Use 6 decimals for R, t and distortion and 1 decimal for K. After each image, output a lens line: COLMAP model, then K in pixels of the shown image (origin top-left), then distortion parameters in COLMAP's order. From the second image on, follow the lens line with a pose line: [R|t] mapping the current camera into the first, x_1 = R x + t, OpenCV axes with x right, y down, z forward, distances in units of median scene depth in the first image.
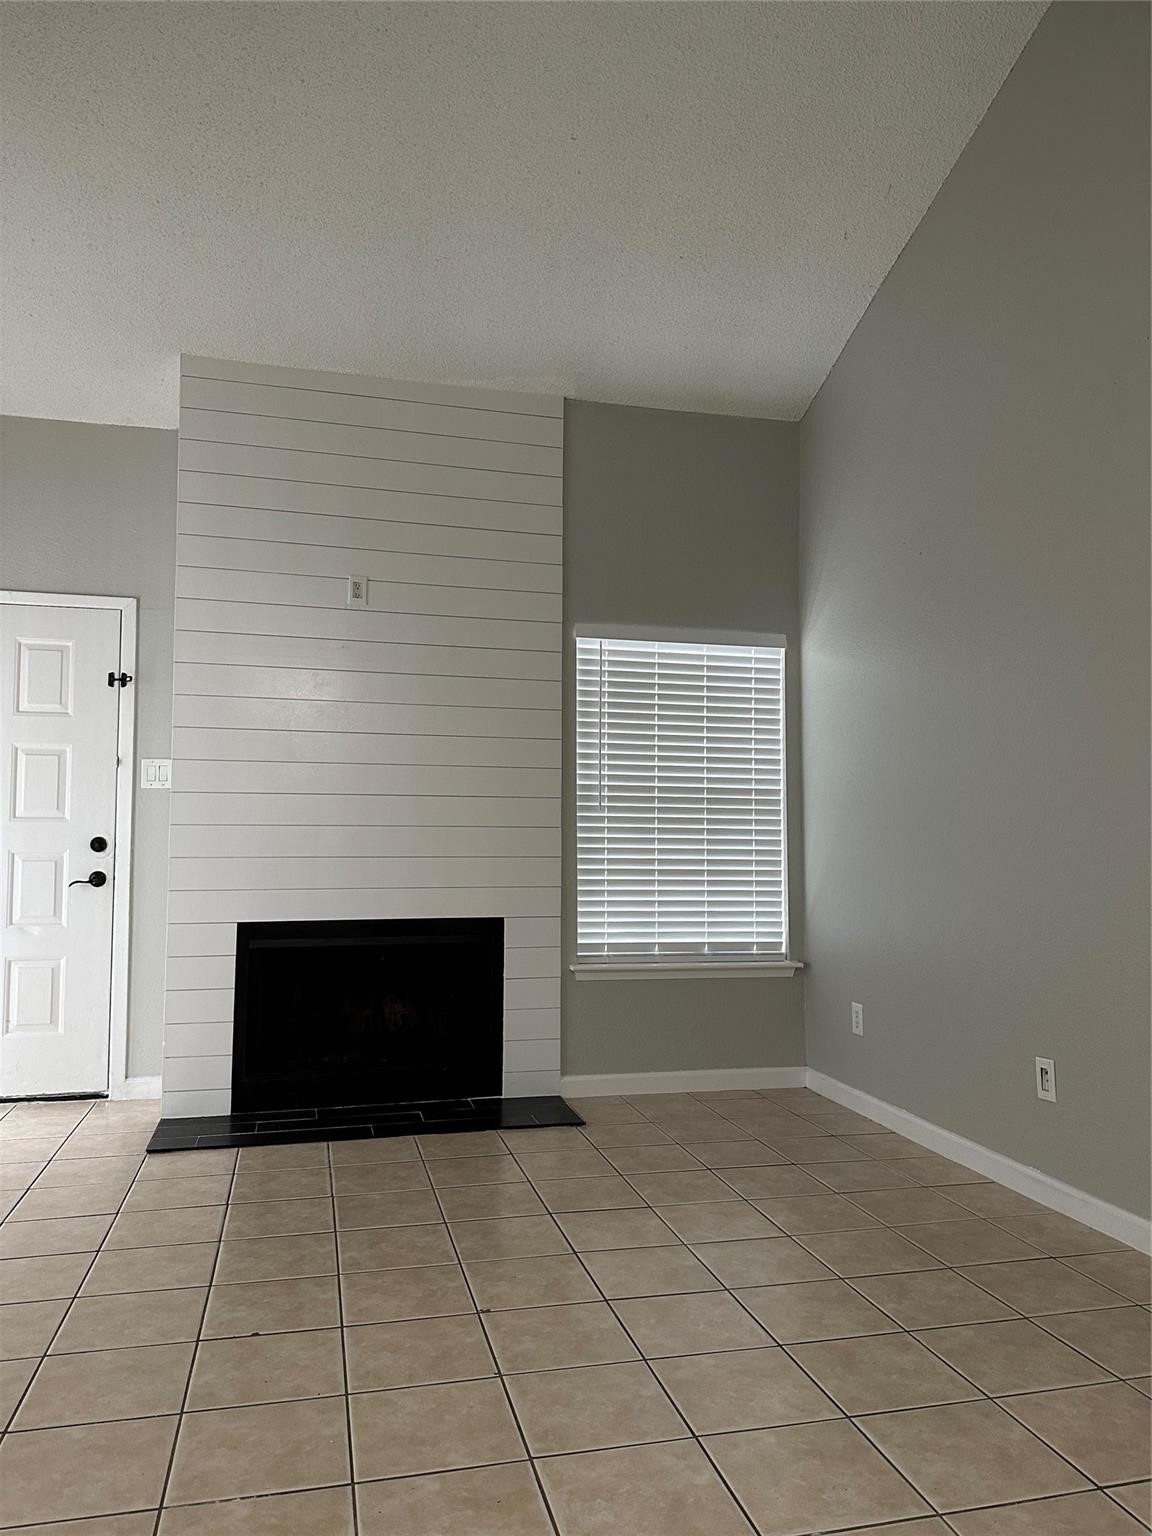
lens RADIAL K [[1072.6, 0, 583.7], [0, 1072.6, 779.5], [0, 0, 1]] dist [0.091895, -0.132261]
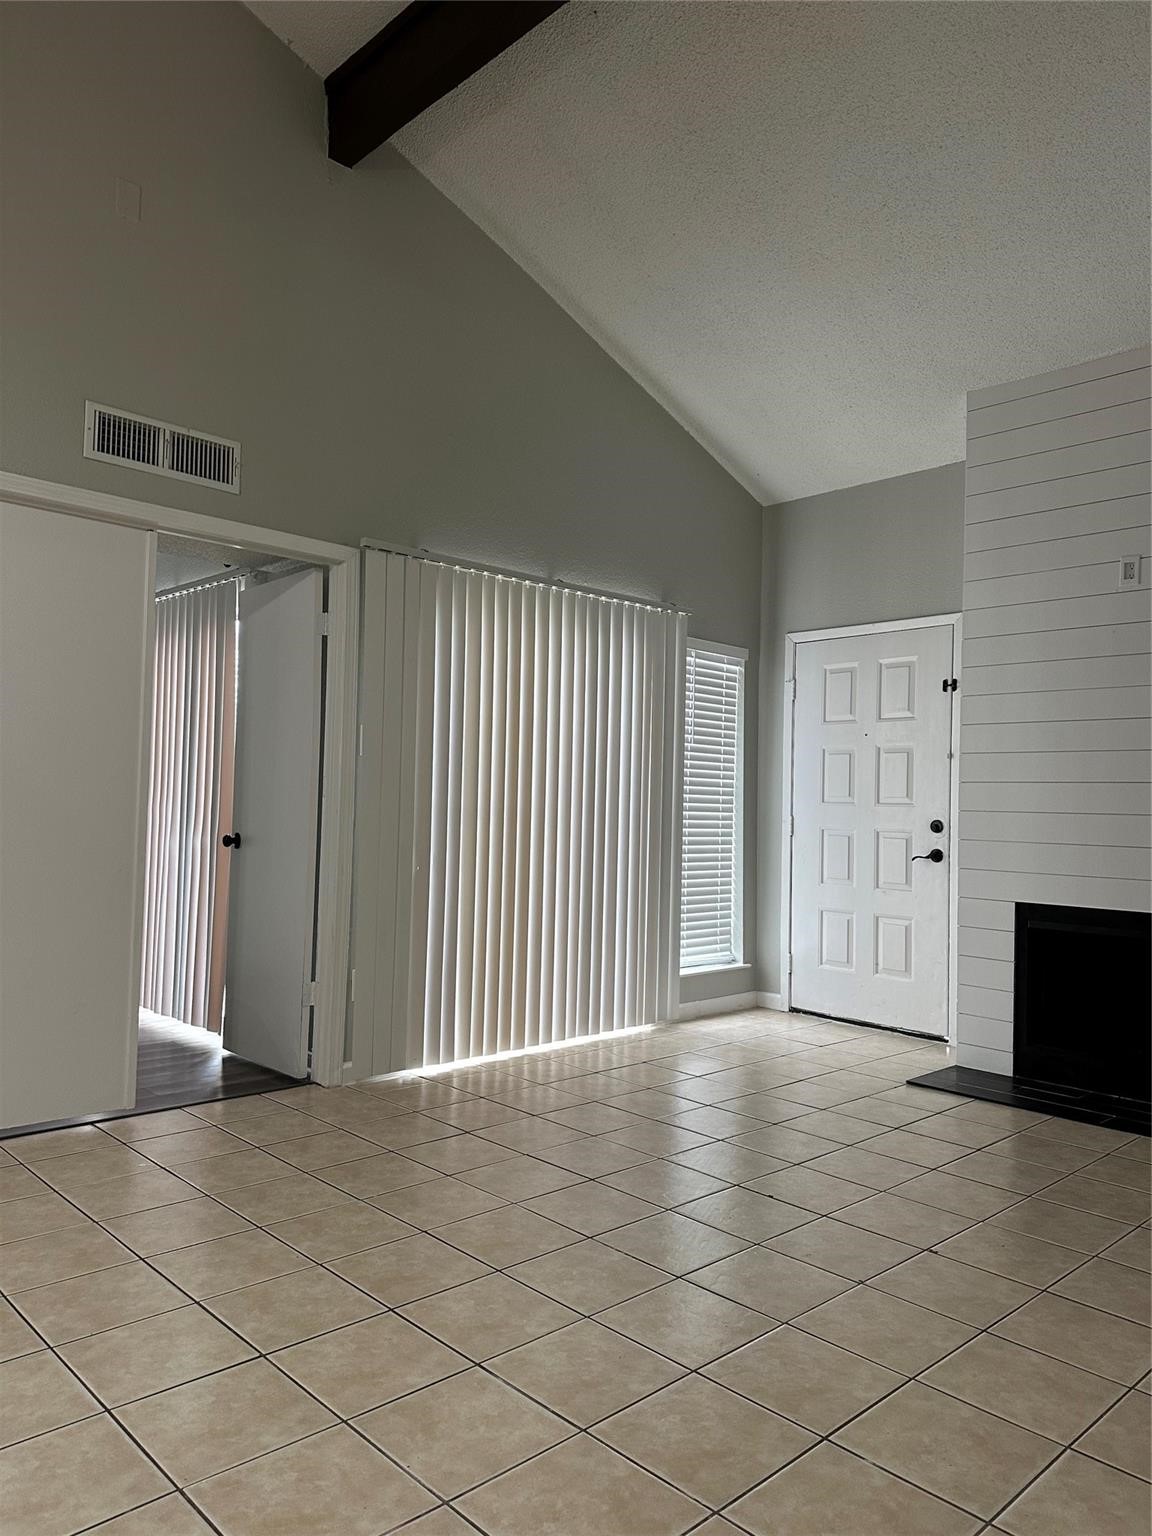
lens RADIAL K [[1072.6, 0, 574.1], [0, 1072.6, 780.1], [0, 0, 1]] dist [0.091895, -0.132261]
pose [[0.484123, -0.014578, -0.874878, 0.393731], [0.028227, 0.999601, -0.001037, -0.000555], [0.874544, -0.024193, 0.484342, 0.084943]]
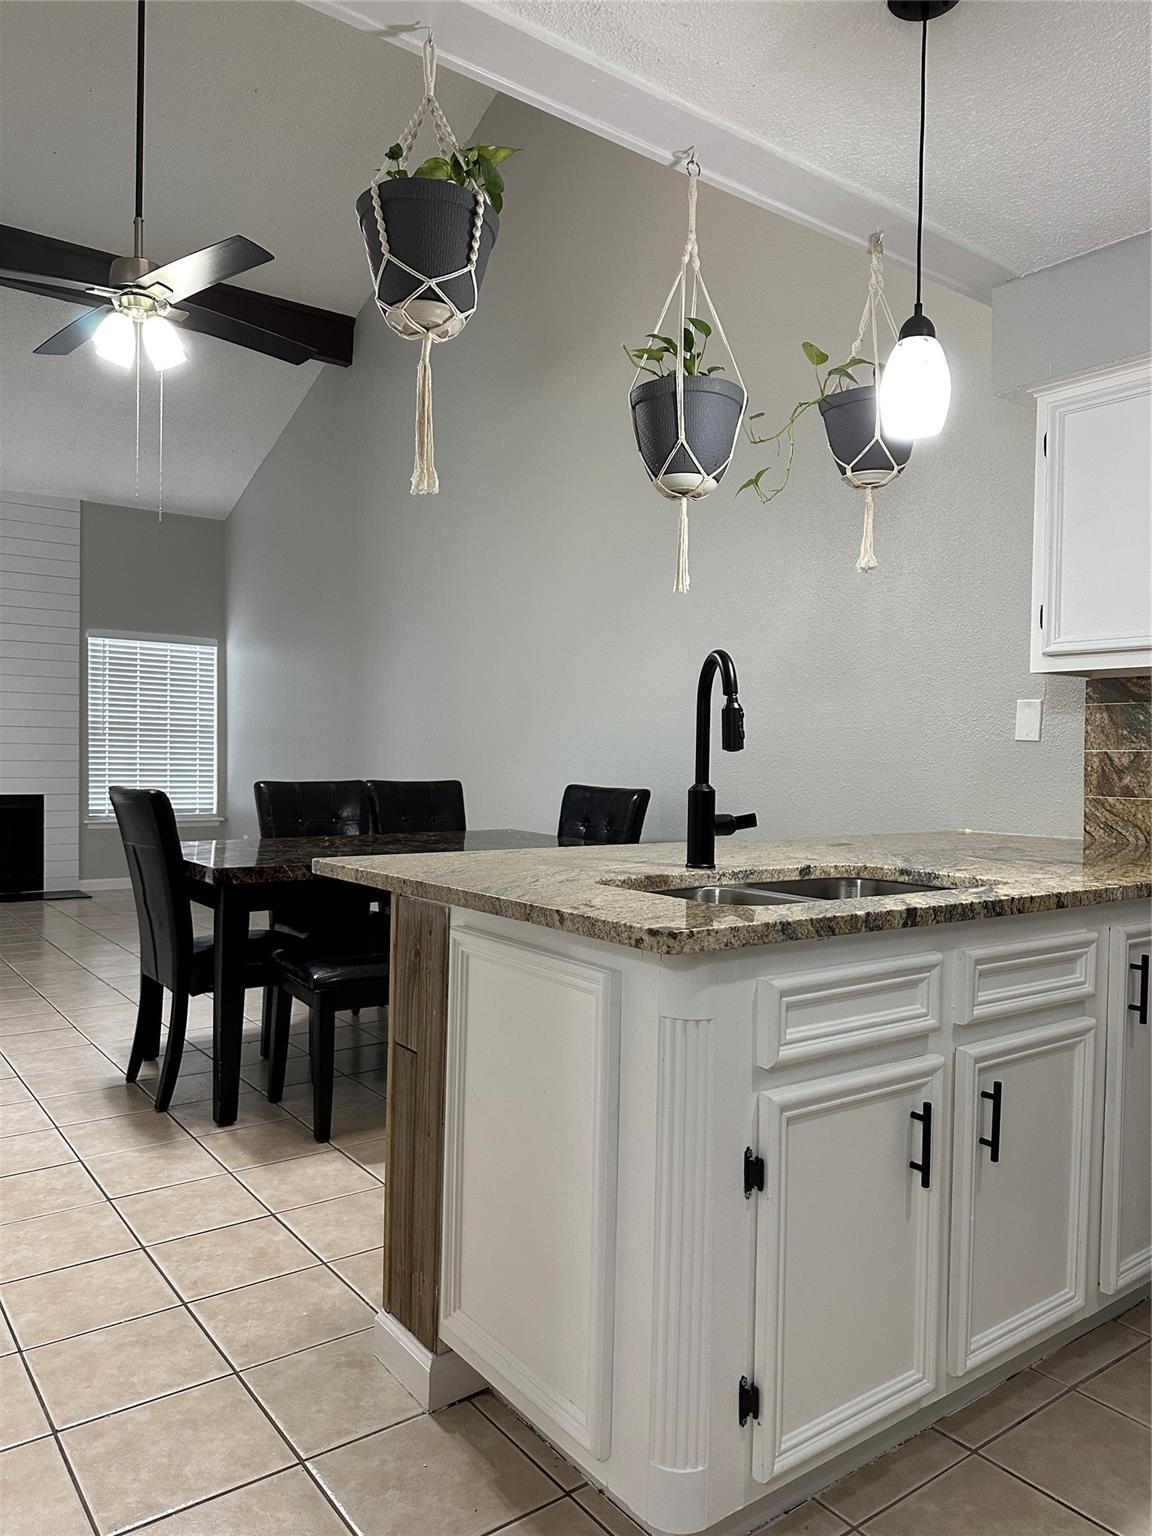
lens RADIAL K [[1072.6, 0, 575.4], [0, 1072.6, 775.8], [0, 0, 1]] dist [0.091895, -0.132261]
pose [[0.925561, 0.001960, 0.378592, 0.059992], [-0.032844, 0.996632, 0.075135, -0.067935], [-0.377170, -0.081977, 0.922509, -1.007596]]
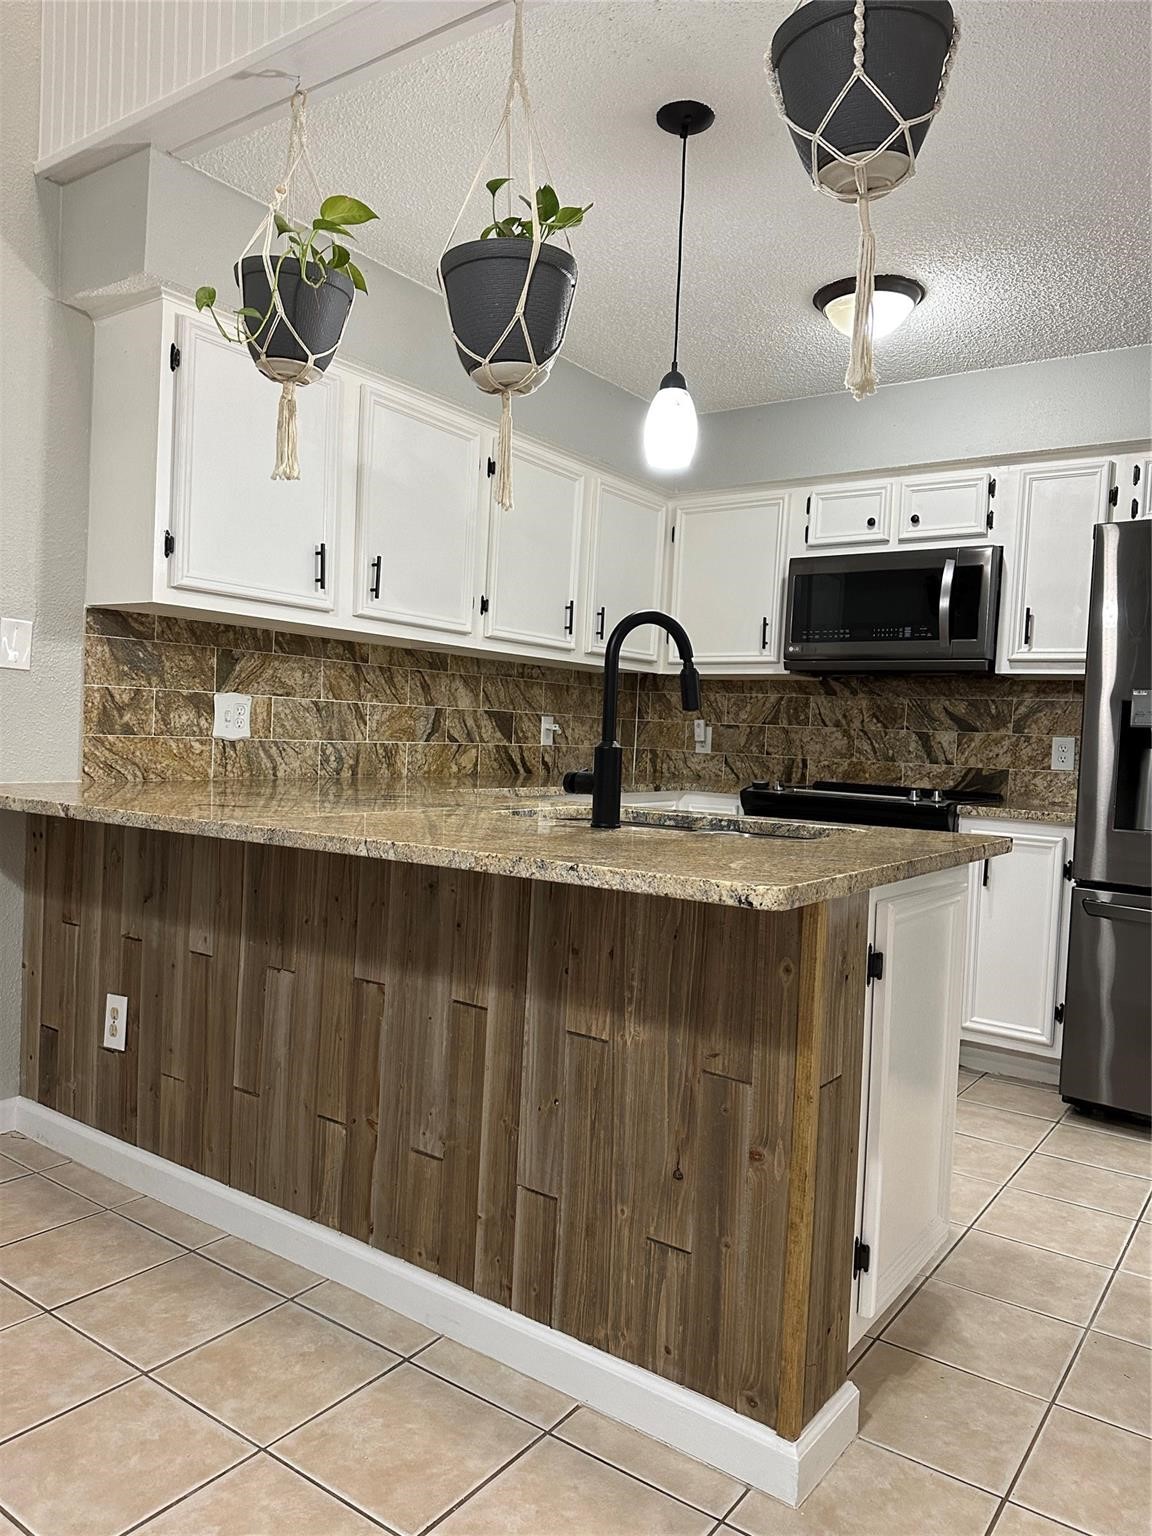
lens RADIAL K [[1072.6, 0, 556.4], [0, 1072.6, 777.5], [0, 0, 1]] dist [0.091895, -0.132261]
pose [[-0.631015, -0.060261, 0.773426, -0.051988], [-0.086682, 0.996212, 0.006897, -0.014548], [-0.770912, -0.062690, -0.633849, -0.271696]]
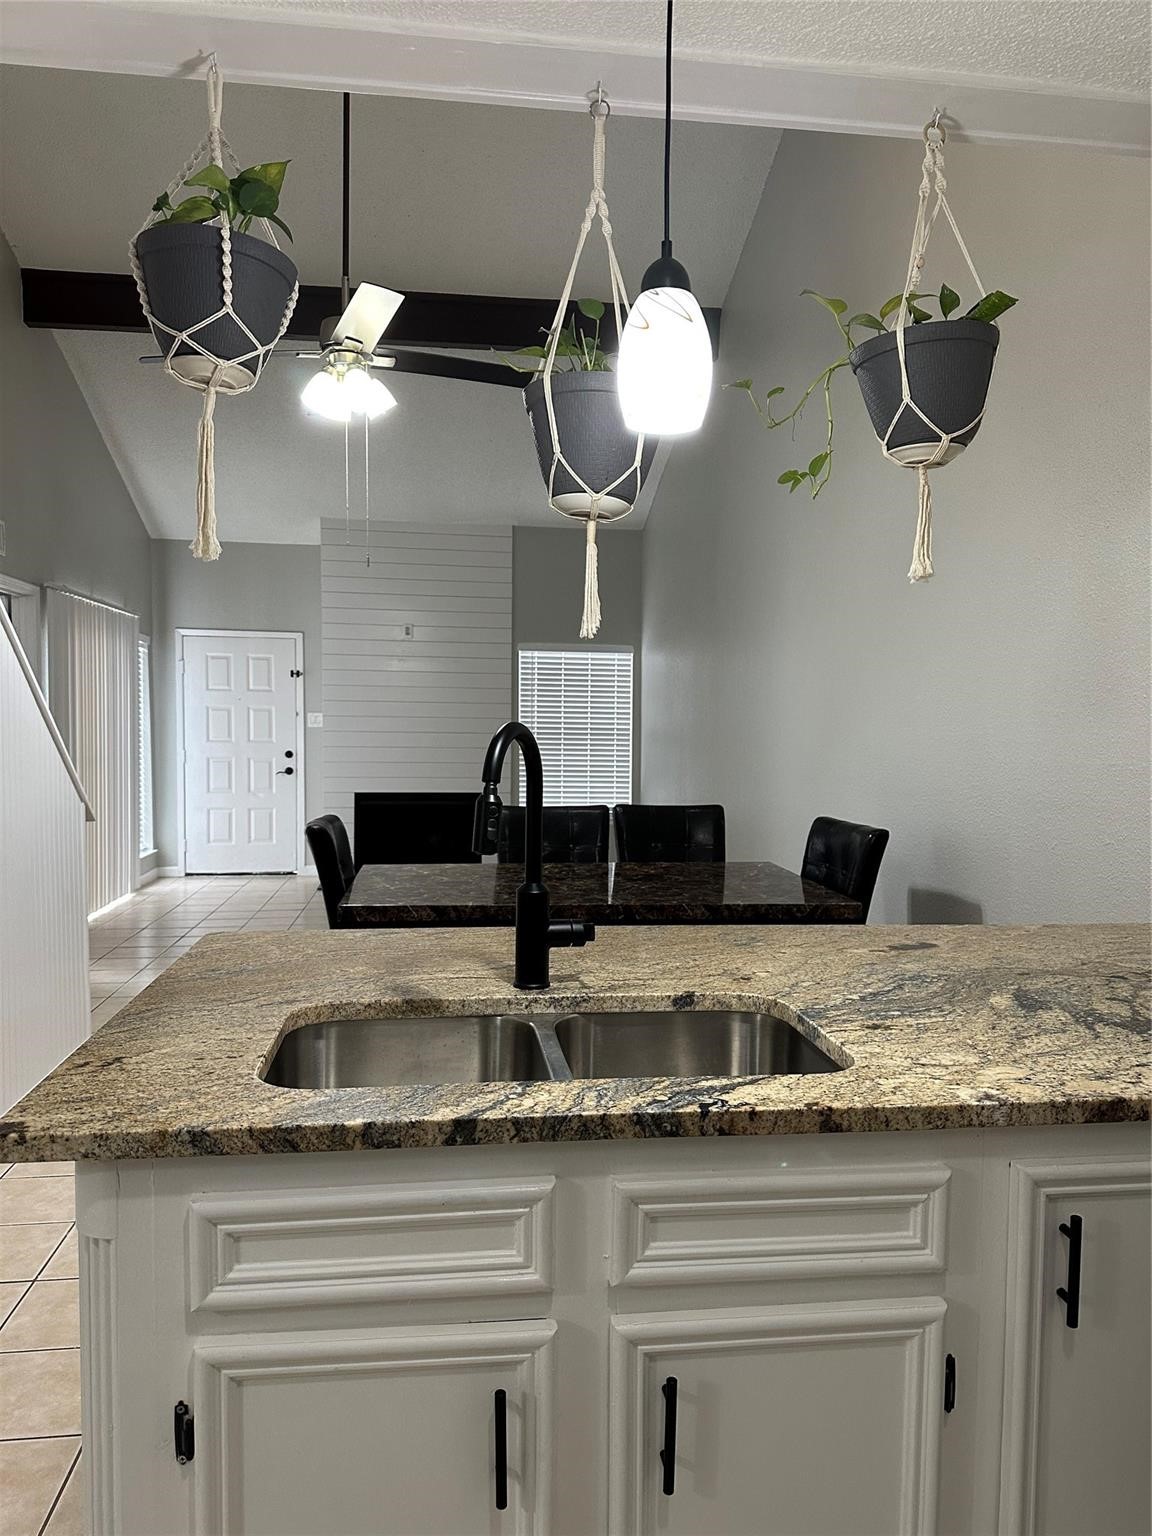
lens RADIAL K [[1072.6, 0, 590.1], [0, 1072.6, 775.3], [0, 0, 1]] dist [0.091895, -0.132261]
pose [[0.993226, 0.010673, -0.115706, 0.359919], [0.001154, 0.994817, 0.101674, -0.108624], [0.116191, -0.101119, 0.988066, -0.964167]]
